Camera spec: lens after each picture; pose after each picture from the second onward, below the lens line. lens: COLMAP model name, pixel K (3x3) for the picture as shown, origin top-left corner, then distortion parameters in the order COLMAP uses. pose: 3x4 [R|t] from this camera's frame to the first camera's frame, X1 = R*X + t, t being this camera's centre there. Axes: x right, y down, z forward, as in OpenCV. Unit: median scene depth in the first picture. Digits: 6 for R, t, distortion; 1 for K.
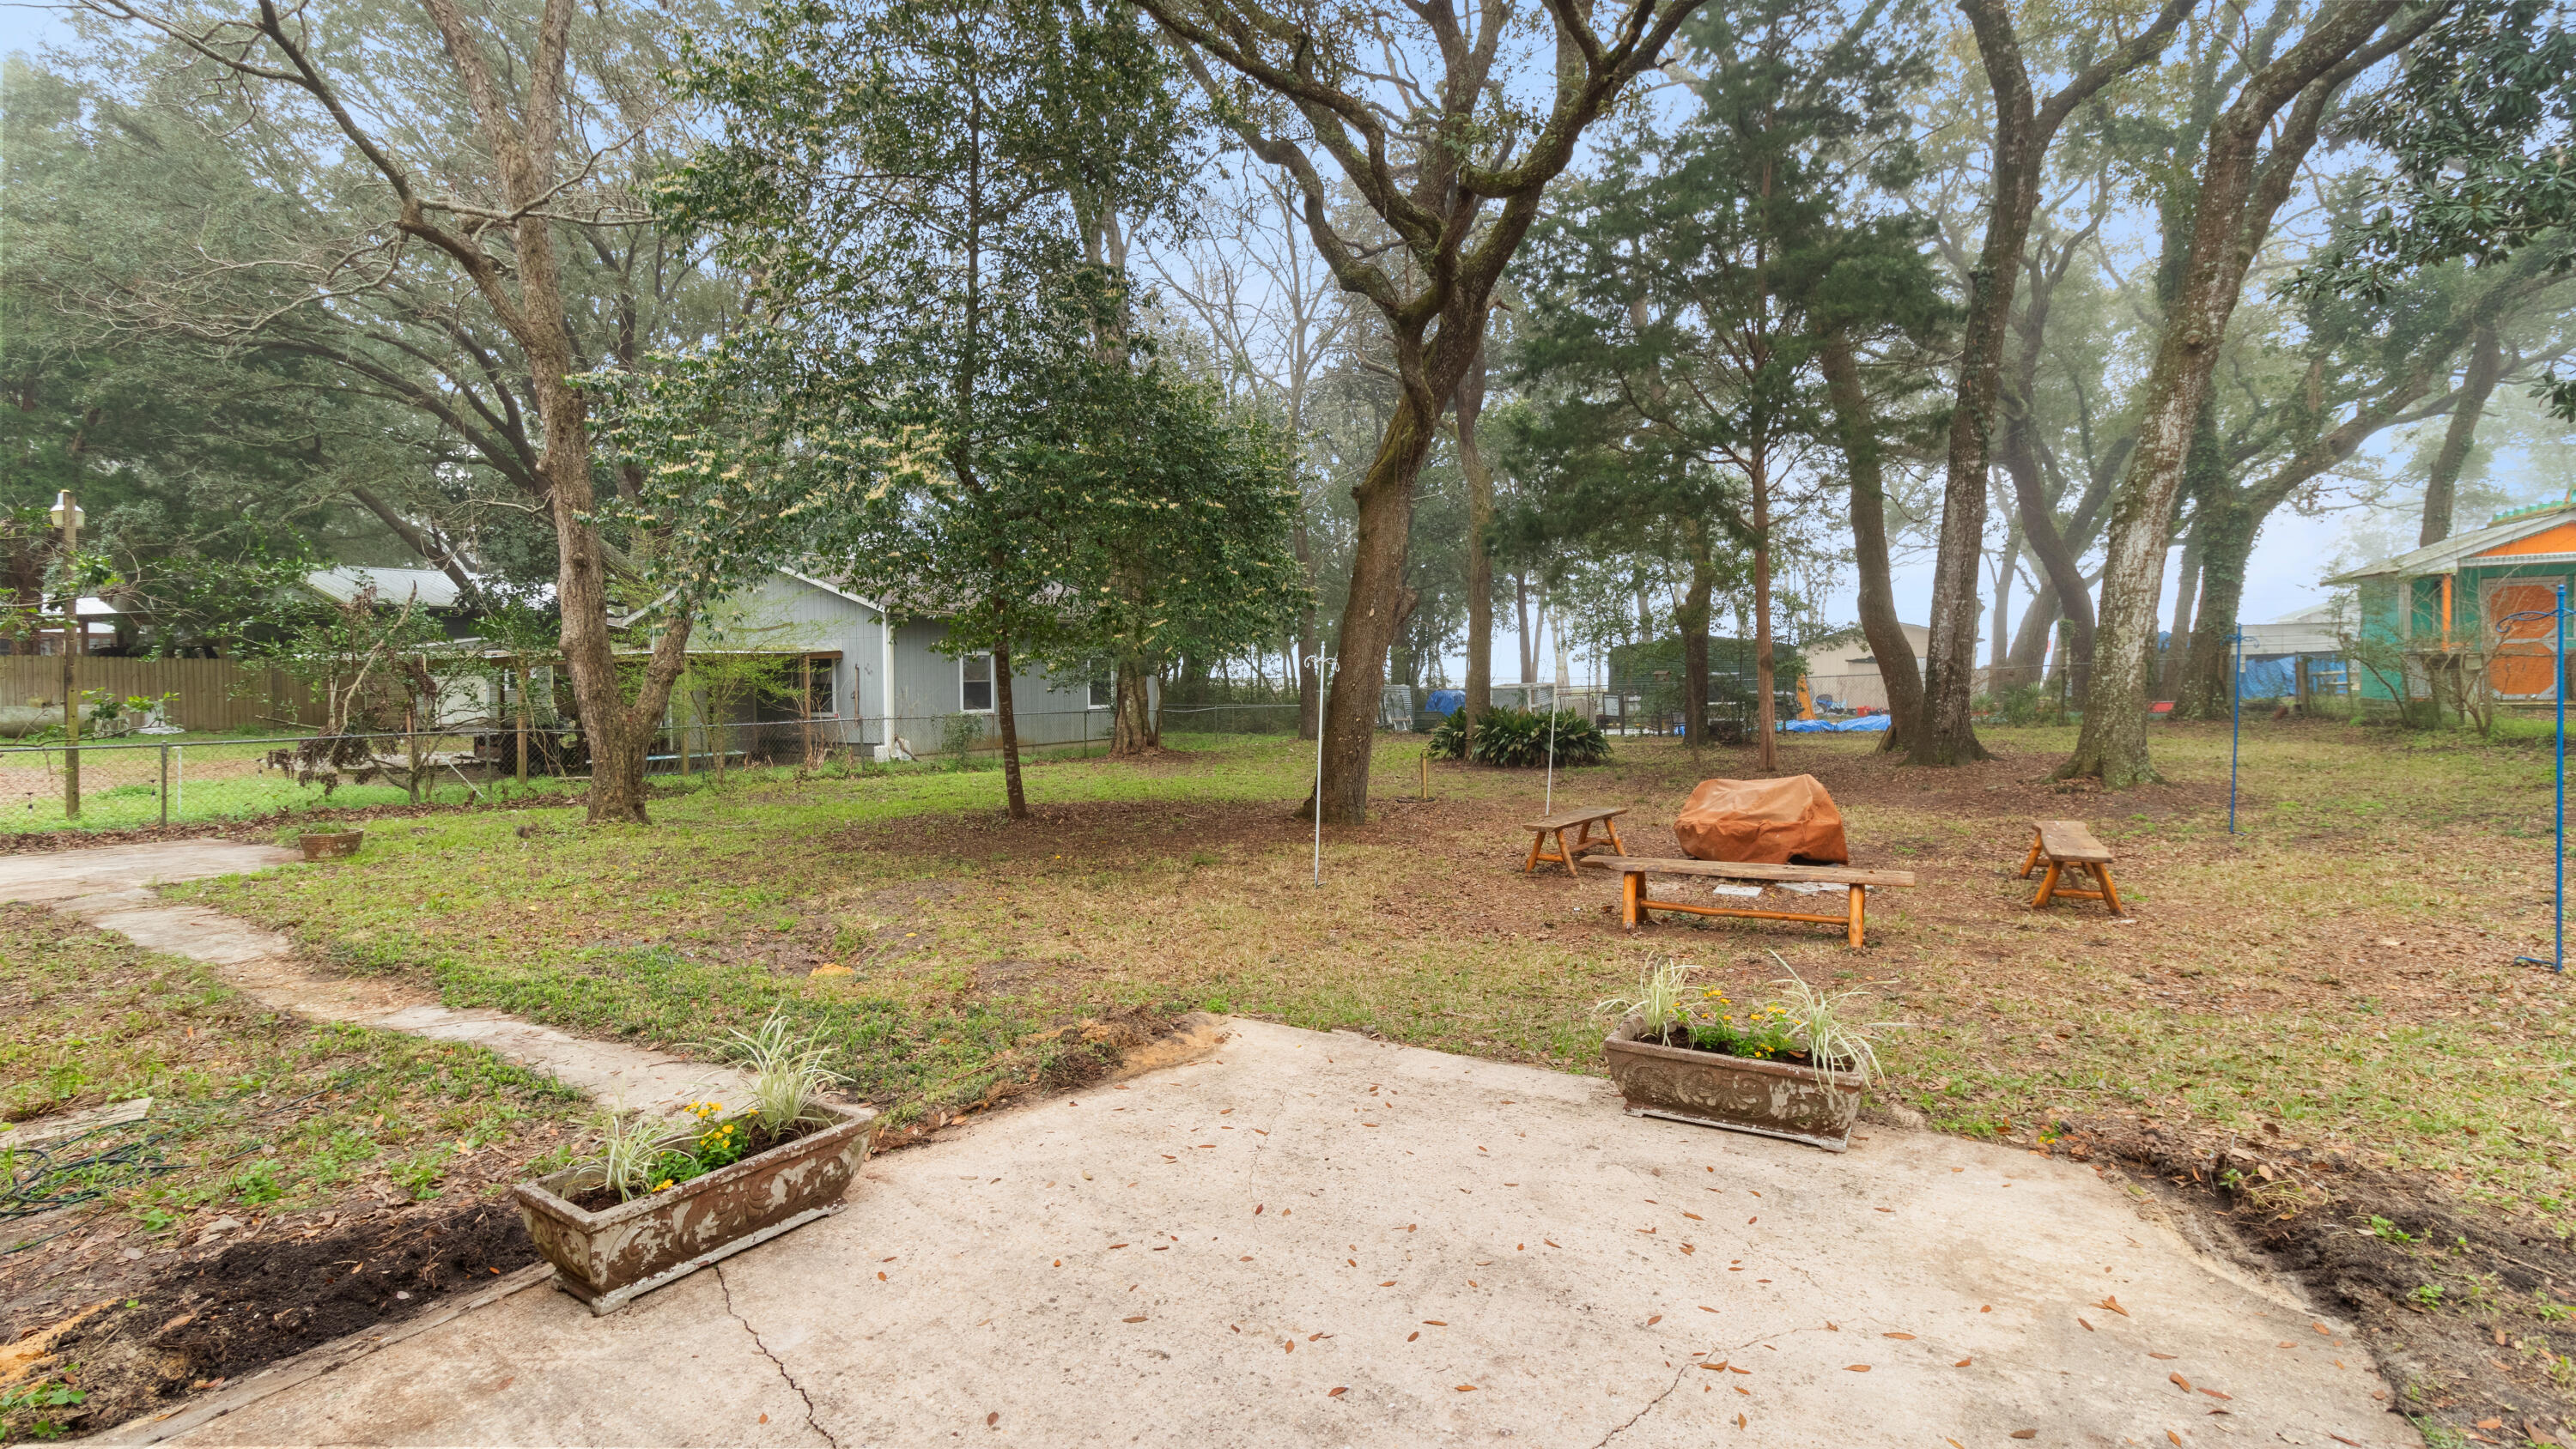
lens RADIAL K [[1271.1, 0, 1288.0], [0, 1271.1, 724.5], [0, 0, 1]] dist [0.003038, 0.000542]
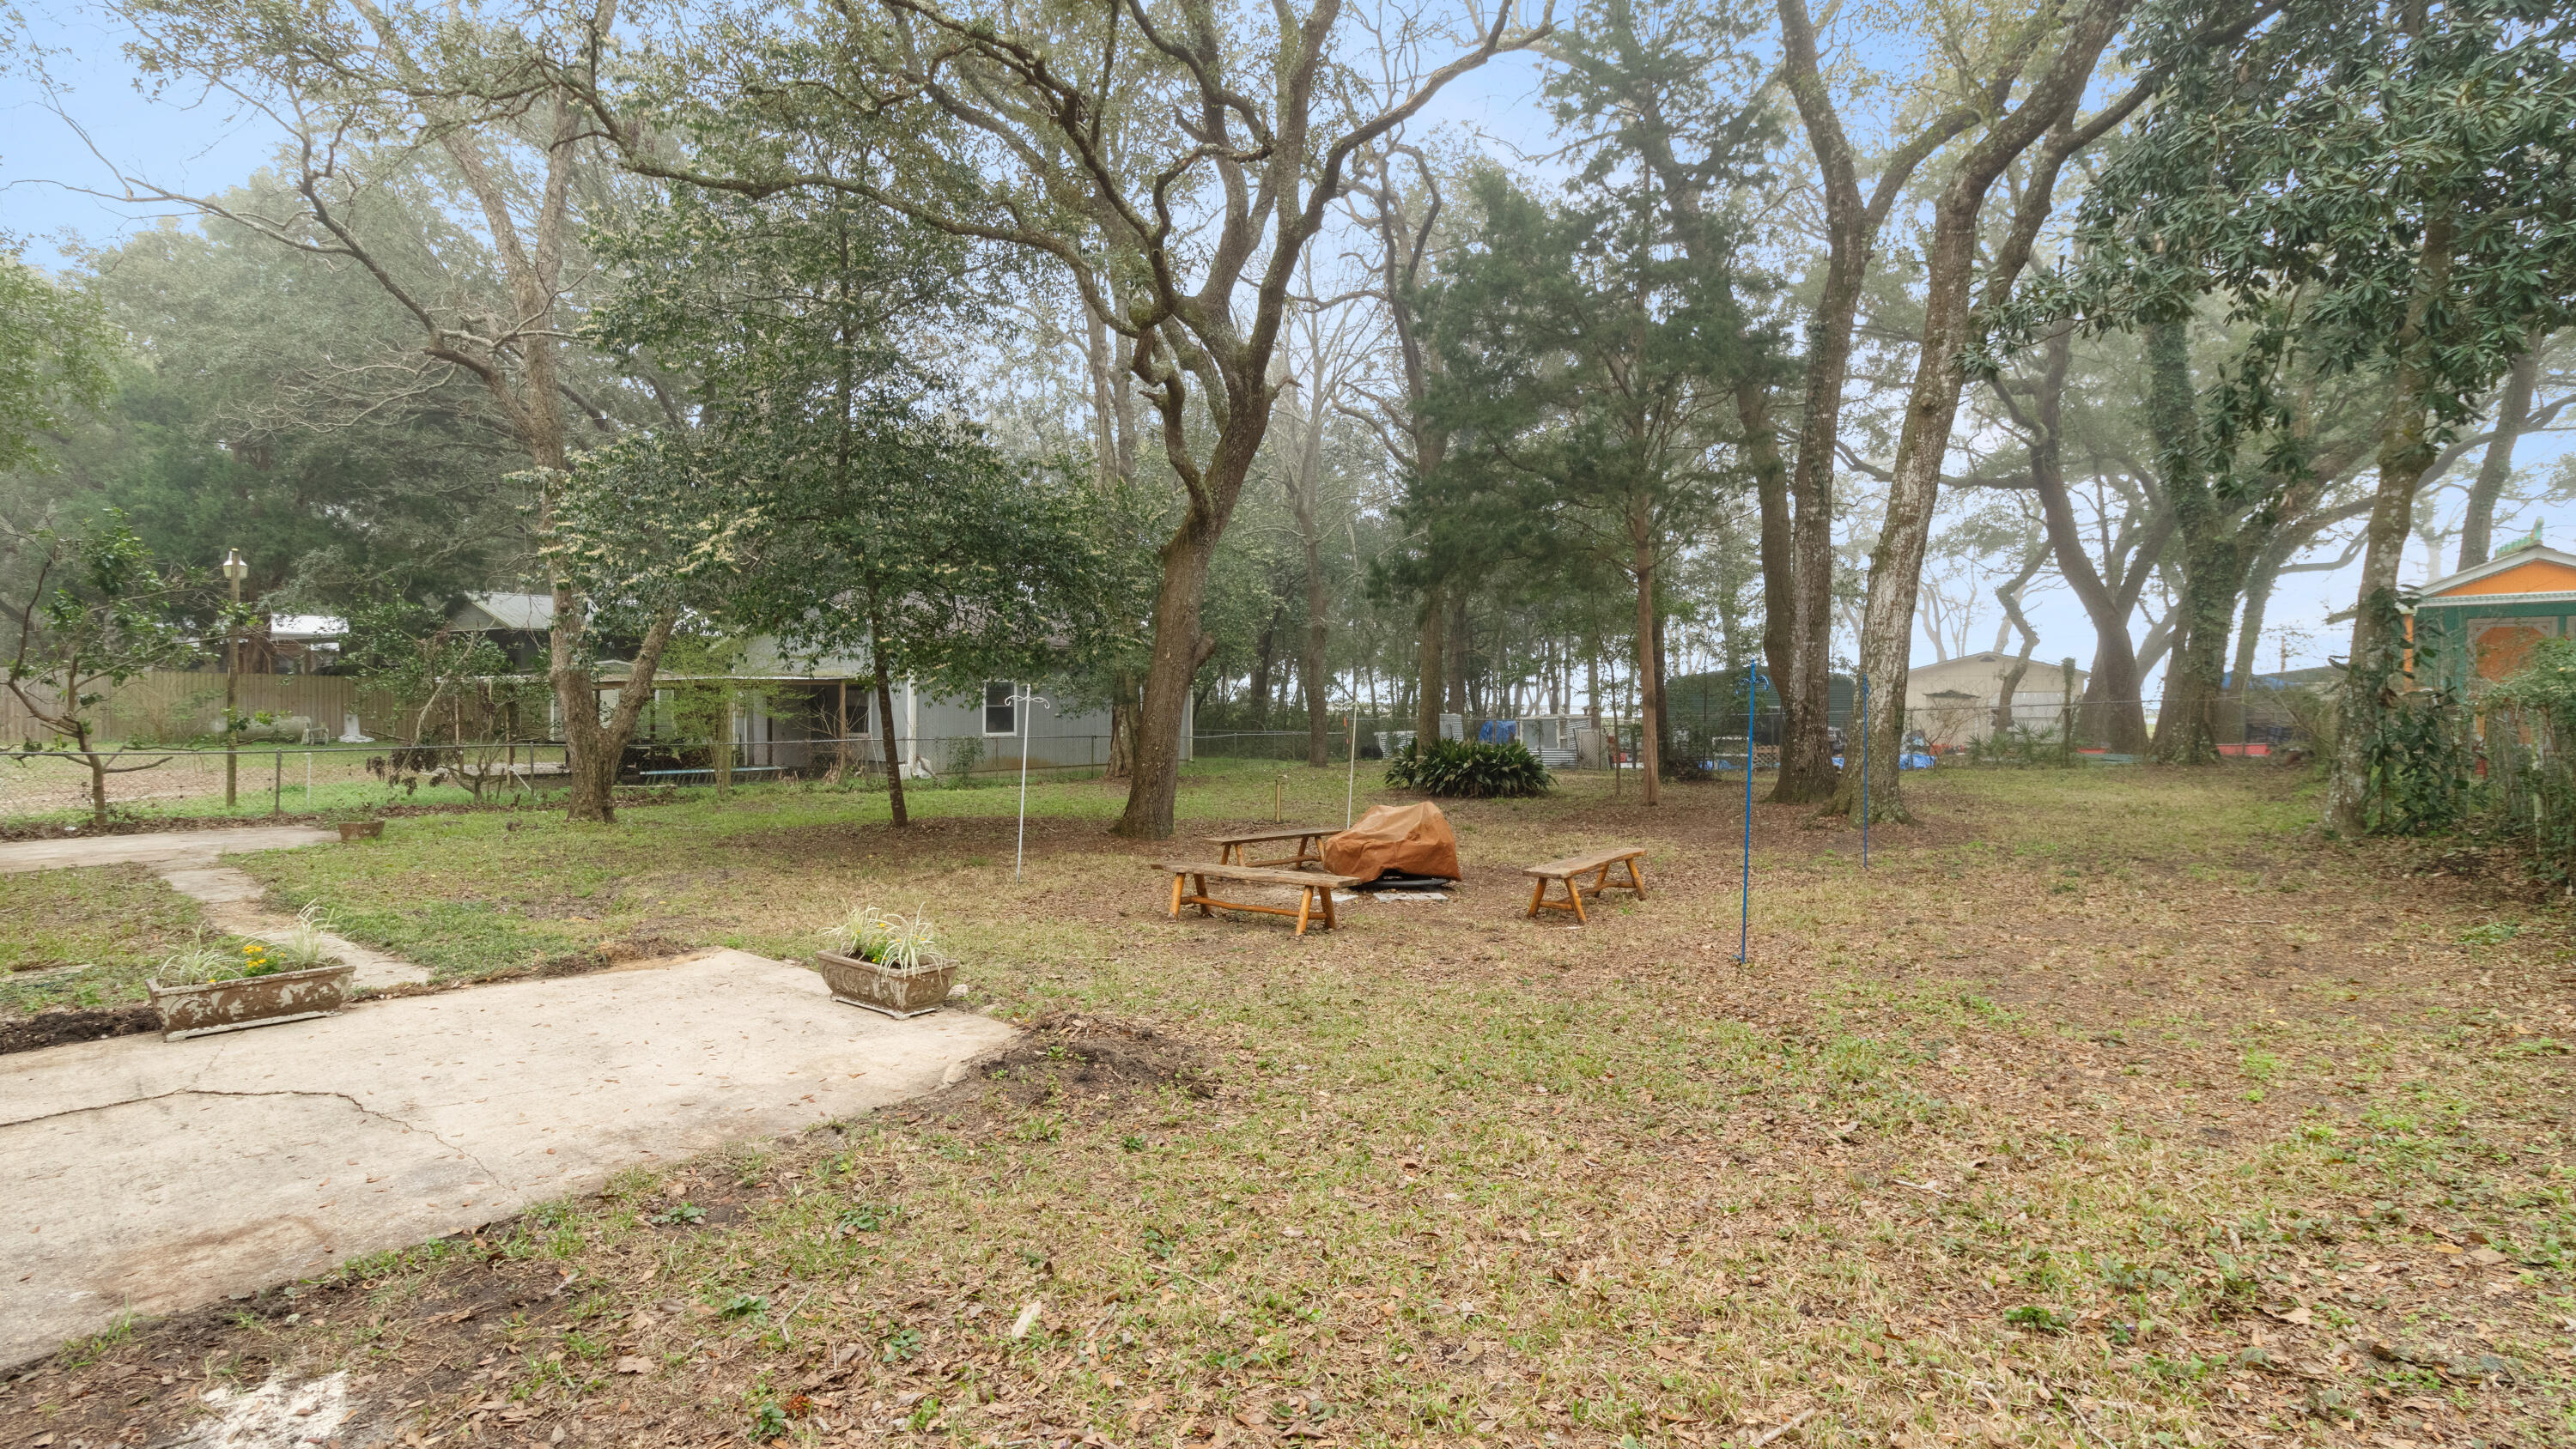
lens RADIAL K [[1345.7, 0, 1250.6], [0, 1345.7, 729.5], [0, 0, 1]] dist [0.005003, 0.001158]
pose [[0.985010, 0.015348, -0.171812, 0.357069], [-0.017975, 0.999744, -0.013744, -0.005687], [0.171557, 0.016626, 0.985034, -0.191343]]
